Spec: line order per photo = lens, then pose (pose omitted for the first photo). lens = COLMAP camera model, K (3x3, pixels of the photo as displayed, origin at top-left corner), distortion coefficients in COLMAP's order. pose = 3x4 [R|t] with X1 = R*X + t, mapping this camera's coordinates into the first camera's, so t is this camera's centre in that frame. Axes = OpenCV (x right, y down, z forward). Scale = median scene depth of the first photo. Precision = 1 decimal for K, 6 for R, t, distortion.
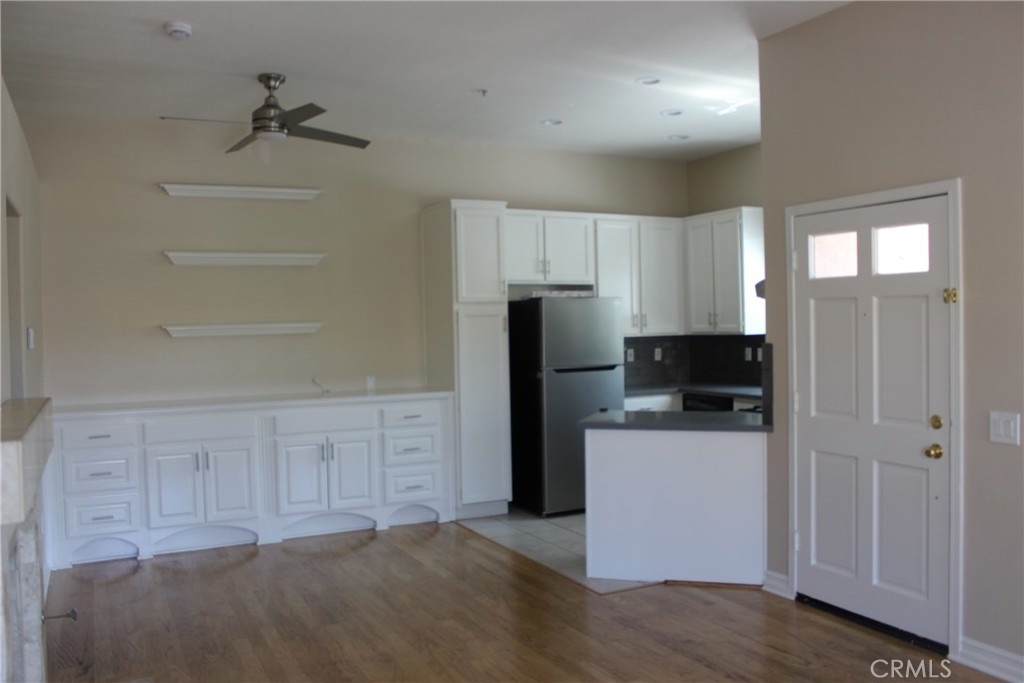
lens RADIAL K [[883.3, 0, 516.9], [0, 883.3, 336.9], [0, 0, 1]] dist [-0.106279, 0.020731]
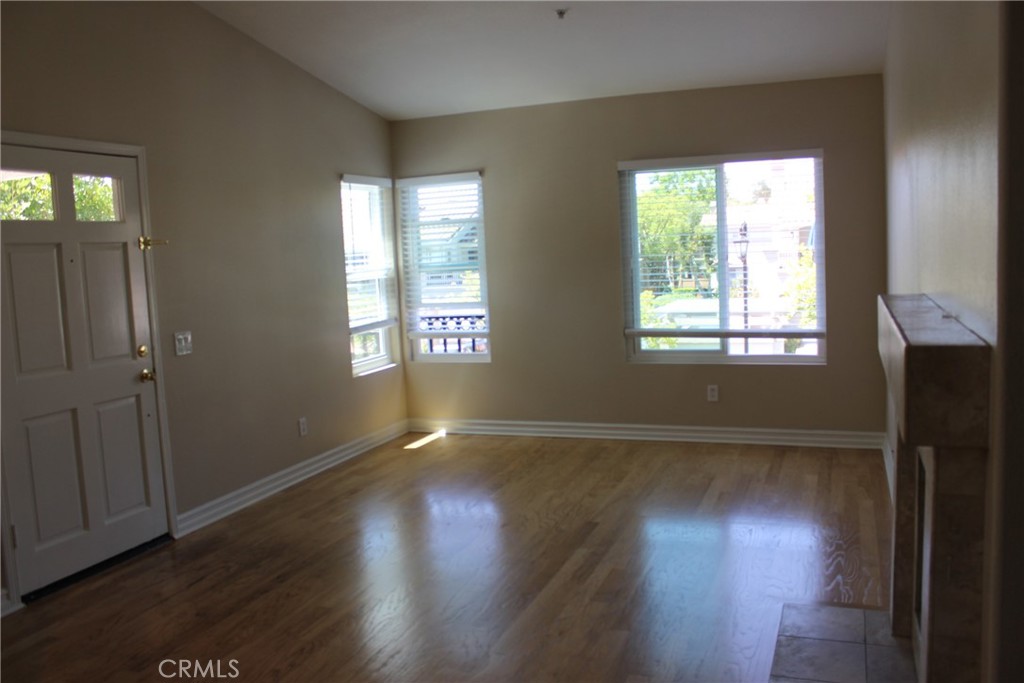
lens RADIAL K [[883.3, 0, 516.0], [0, 883.3, 347.1], [0, 0, 1]] dist [-0.106279, 0.020731]
pose [[-0.674419, -0.037997, 0.737370, -0.680062], [0.071738, 0.990578, 0.116658, -0.006050], [-0.734855, 0.131573, -0.665339, 1.329995]]
